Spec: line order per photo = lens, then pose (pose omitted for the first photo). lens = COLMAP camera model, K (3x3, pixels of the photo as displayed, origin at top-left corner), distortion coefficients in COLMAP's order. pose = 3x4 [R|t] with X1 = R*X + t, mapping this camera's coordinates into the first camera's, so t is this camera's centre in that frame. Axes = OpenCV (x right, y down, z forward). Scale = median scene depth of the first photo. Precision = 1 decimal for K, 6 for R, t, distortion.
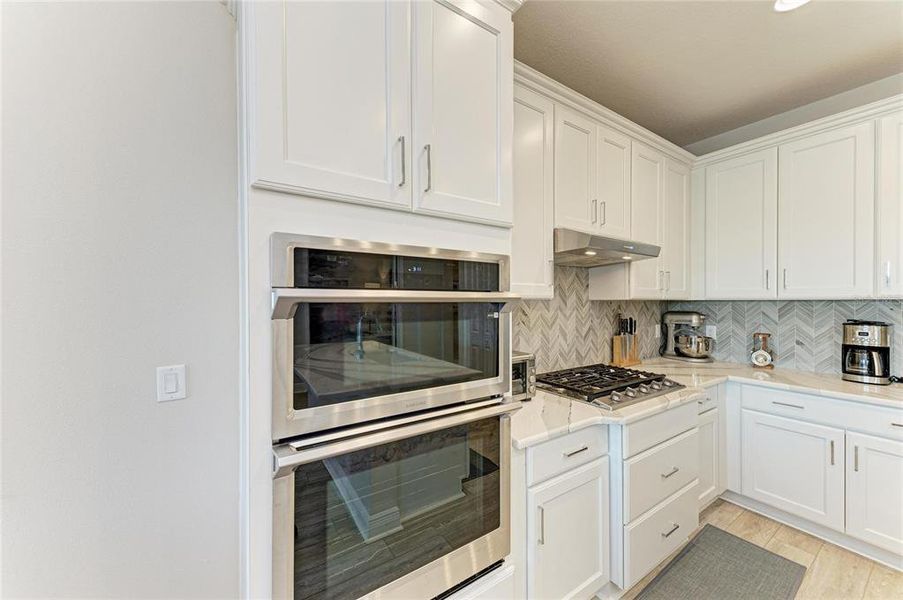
lens RADIAL K [[331.3, 0, 453.1], [0, 331.3, 296.5], [0, 0, 1]] dist [0.020867, -0.002002]
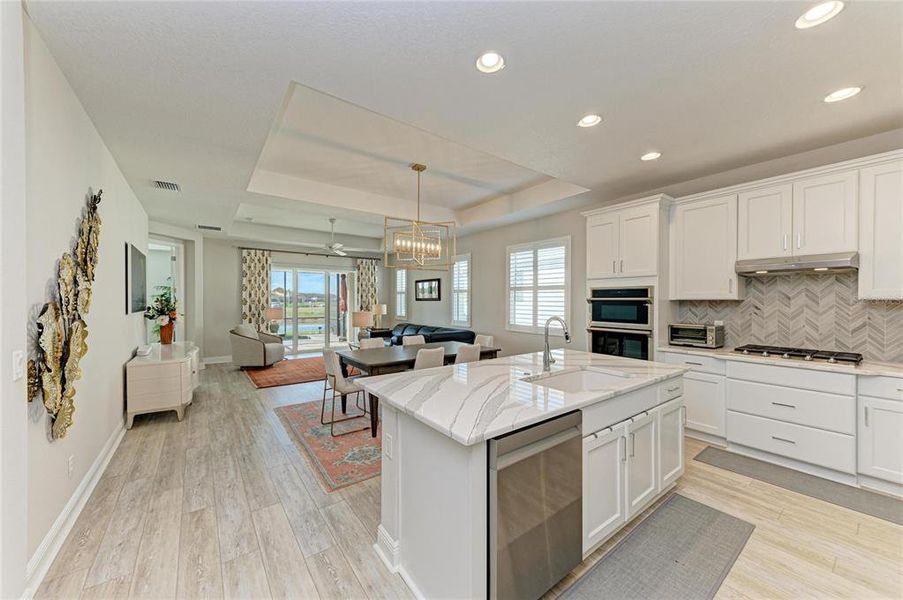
lens RADIAL K [[331.3, 0, 454.6], [0, 331.3, 300.1], [0, 0, 1]] dist [0.020867, -0.002002]
pose [[0.051566, 0.000011, -0.998670, 1.755799], [0.013266, 0.999912, 0.000696, -0.009206], [0.998581, -0.013284, 0.051561, -0.547306]]
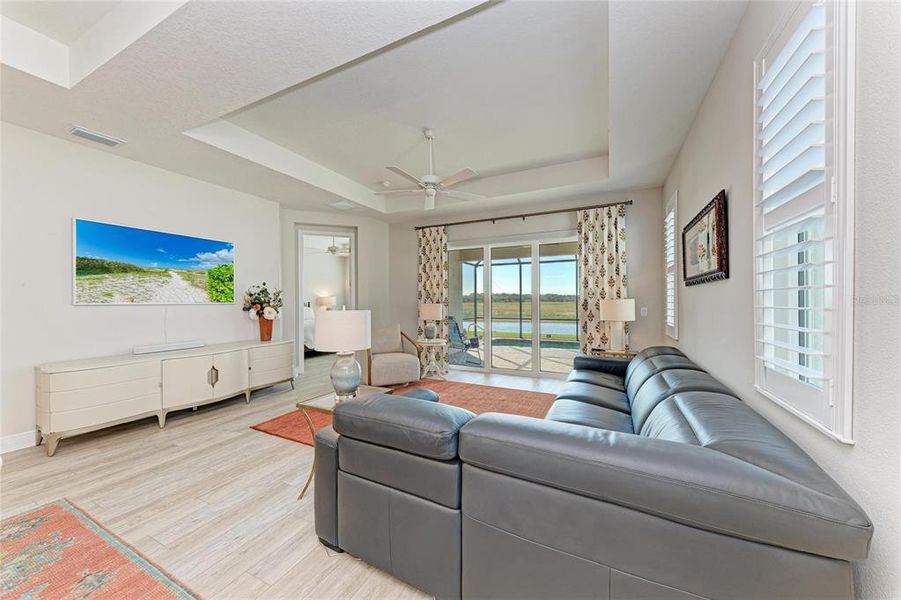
lens RADIAL K [[328.9, 0, 443.0], [0, 328.9, 302.1], [0, 0, 1]] dist [0.014717, -0.000144]
pose [[-0.868108, 0.003525, -0.496362, -0.845594], [0.009286, 0.999915, -0.009139, 0.066108], [0.496288, -0.012543, -0.868068, -0.090432]]
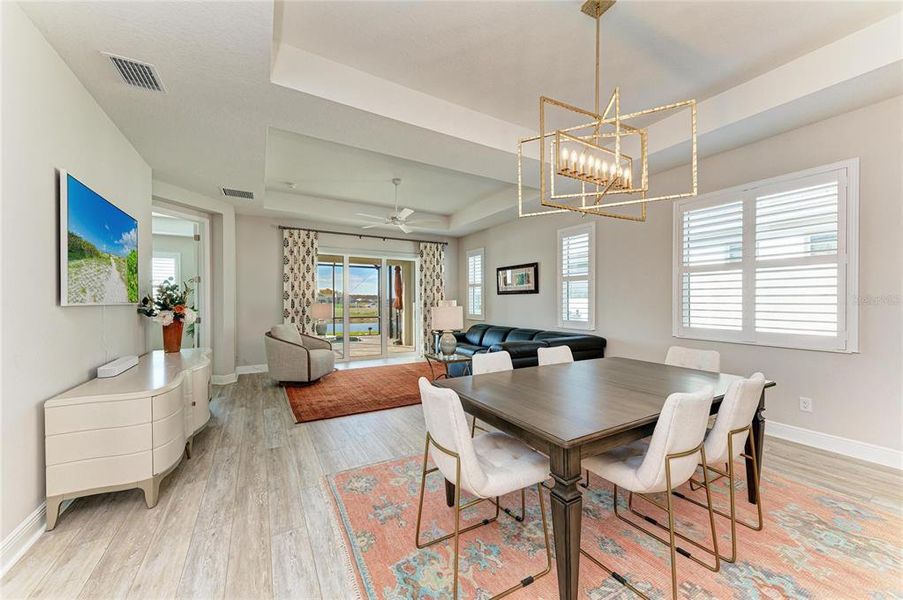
lens RADIAL K [[331.3, 0, 458.2], [0, 331.3, 300.6], [0, 0, 1]] dist [0.020867, -0.002002]
pose [[-0.058085, 0.000000, -0.998312, 0.745885], [0.014918, 0.999888, -0.000868, 0.052052], [0.998200, -0.014943, -0.058079, -1.017501]]
